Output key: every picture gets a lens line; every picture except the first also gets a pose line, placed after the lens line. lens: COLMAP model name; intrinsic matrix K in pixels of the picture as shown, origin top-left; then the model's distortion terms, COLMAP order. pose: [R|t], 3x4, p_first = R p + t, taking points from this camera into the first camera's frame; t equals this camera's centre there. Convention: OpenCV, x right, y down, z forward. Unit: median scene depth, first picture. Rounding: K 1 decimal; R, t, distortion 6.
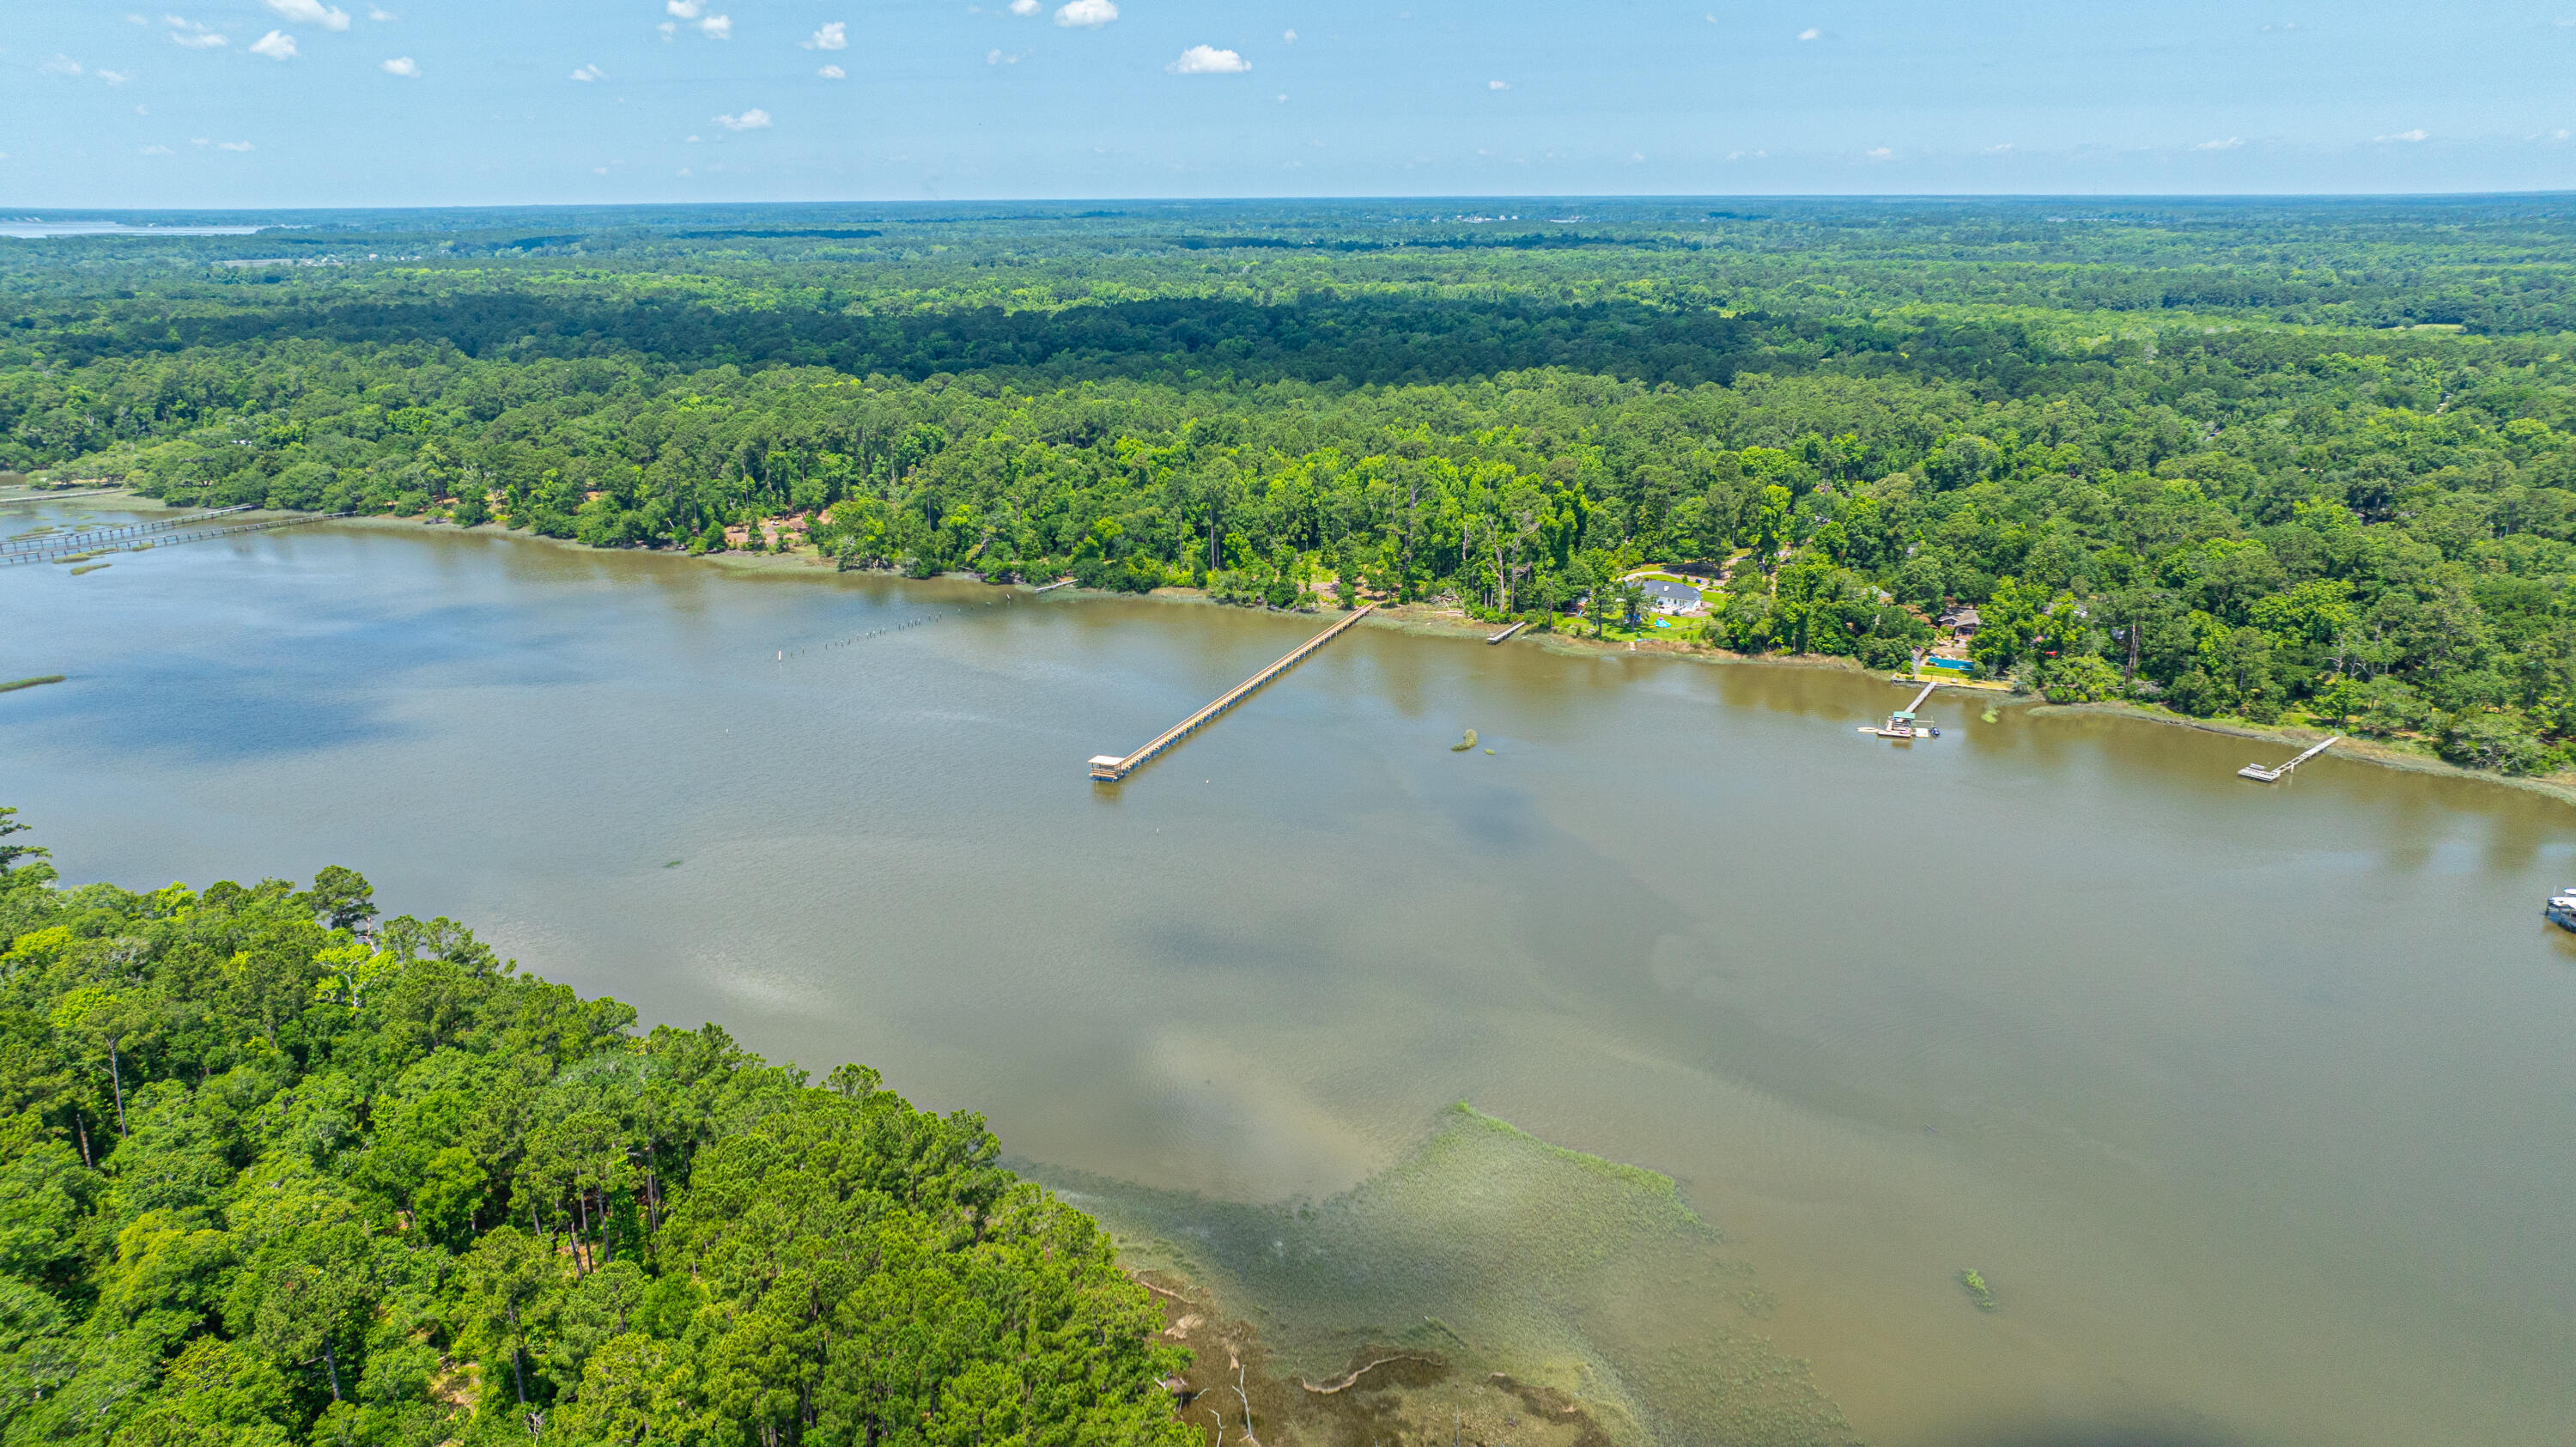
lens RADIAL K [[1736.0, 0, 1286.9], [0, 1736.0, 789.5], [0, 0, 1]] dist [-0.048056, 0.065220]
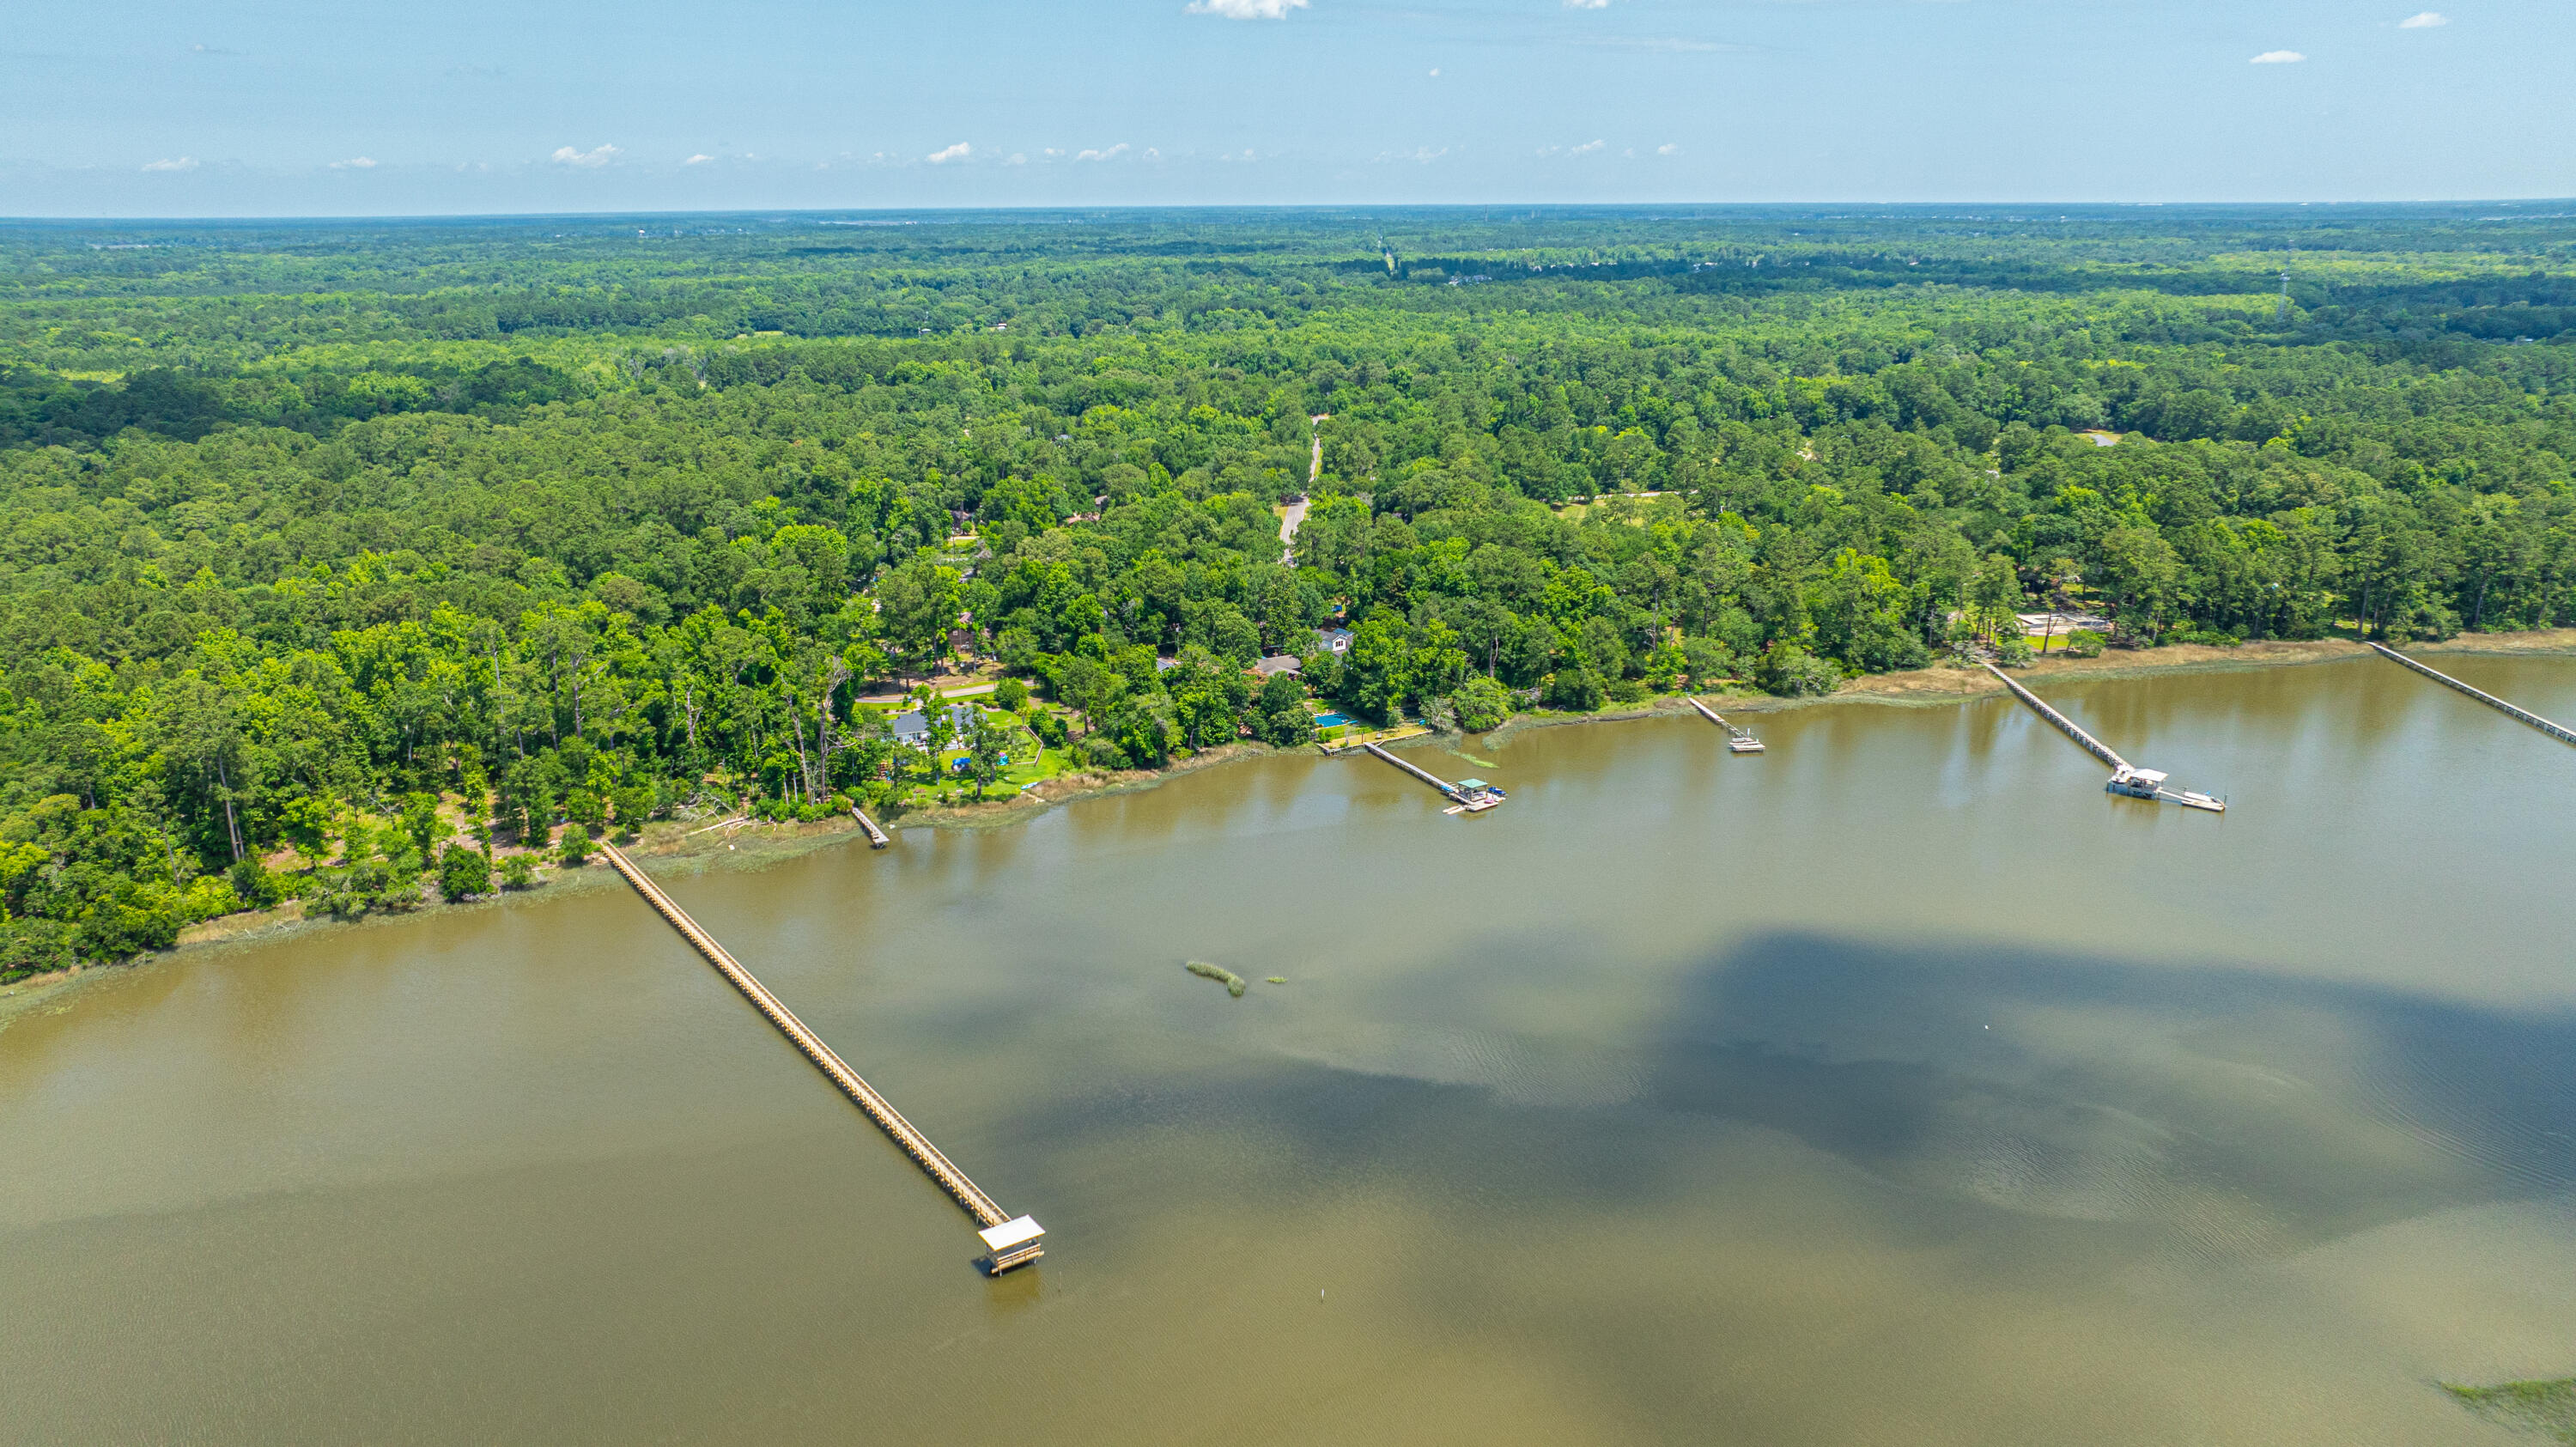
lens RADIAL K [[1803.7, 0, 1288.0], [0, 1803.7, 723.5], [0, 0, 1]] dist [-0.021200, -0.000661]
pose [[0.534352, -0.228239, 0.813864, -0.330209], [0.274307, 0.957567, 0.088439, -0.133438], [-0.799515, 0.175991, 0.574285, 0.392164]]
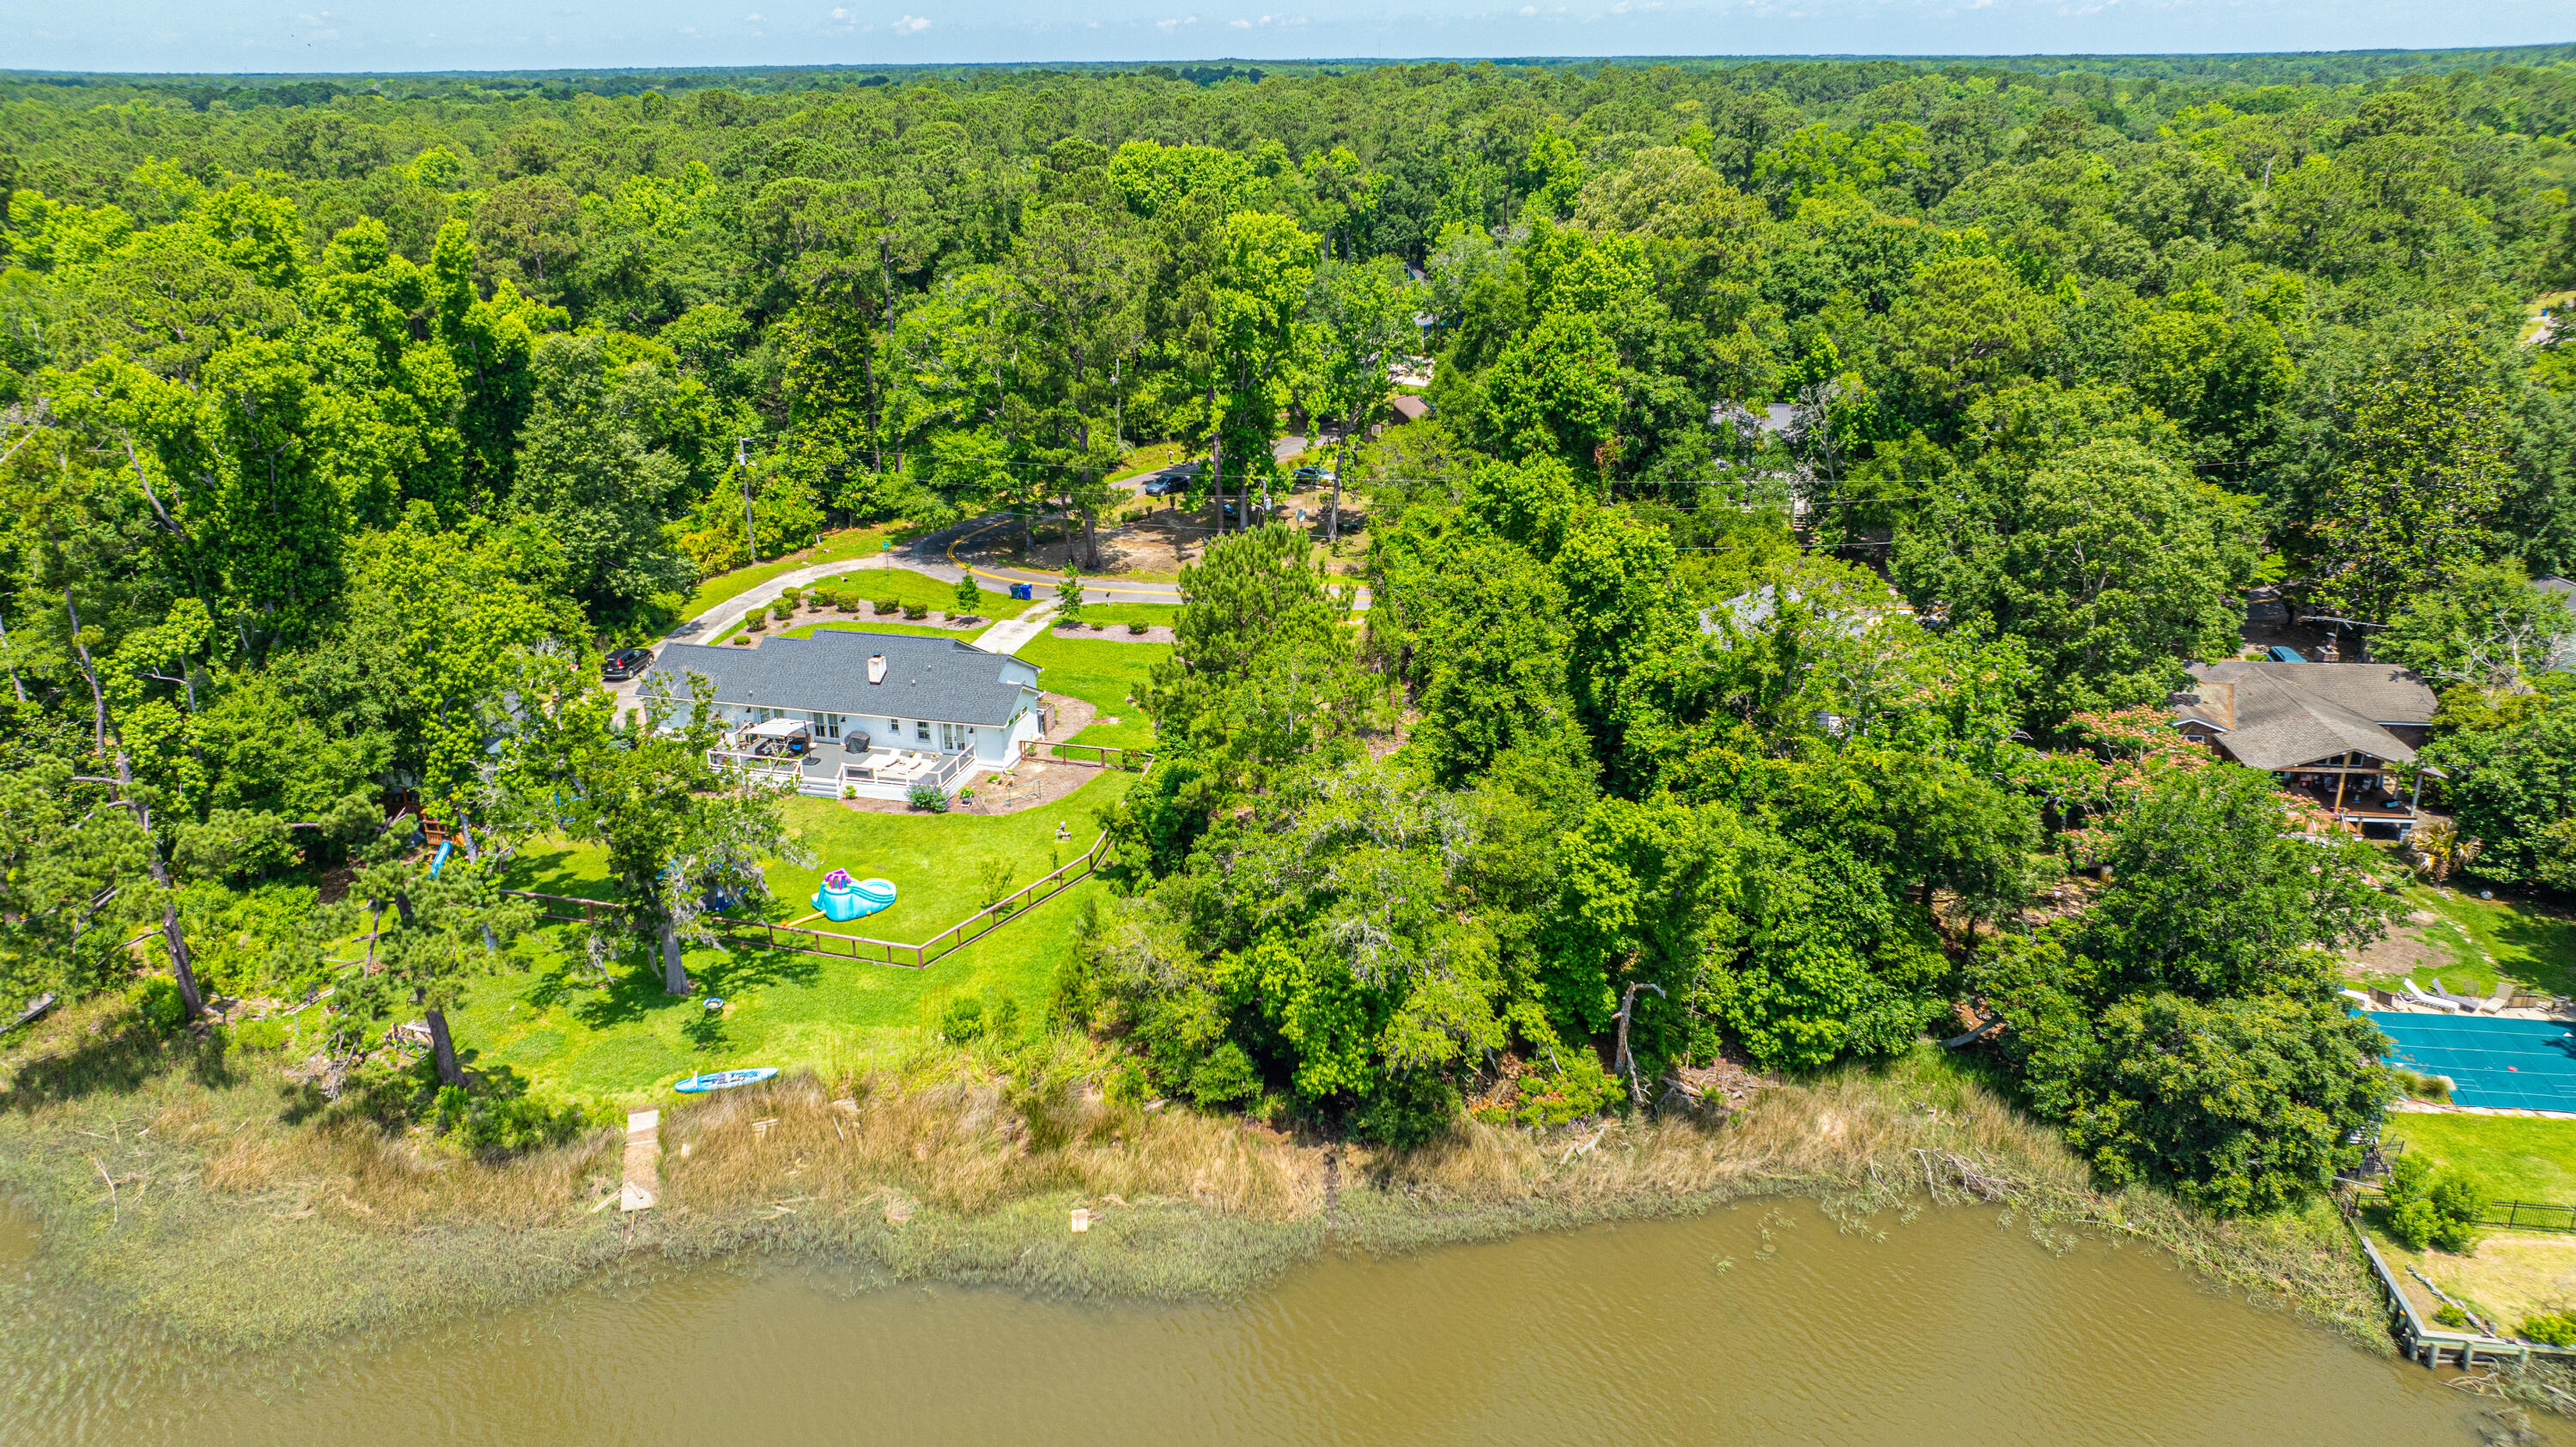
lens RADIAL K [[1809.8, 0, 1288.0], [0, 1809.8, 723.5], [0, 0, 1]] dist [-0.047556, 0.054555]
pose [[0.931295, -0.124799, 0.342221, 0.177759], [0.117701, 0.992181, 0.041520, -0.106033], [-0.344726, 0.001613, 0.938702, 0.723702]]
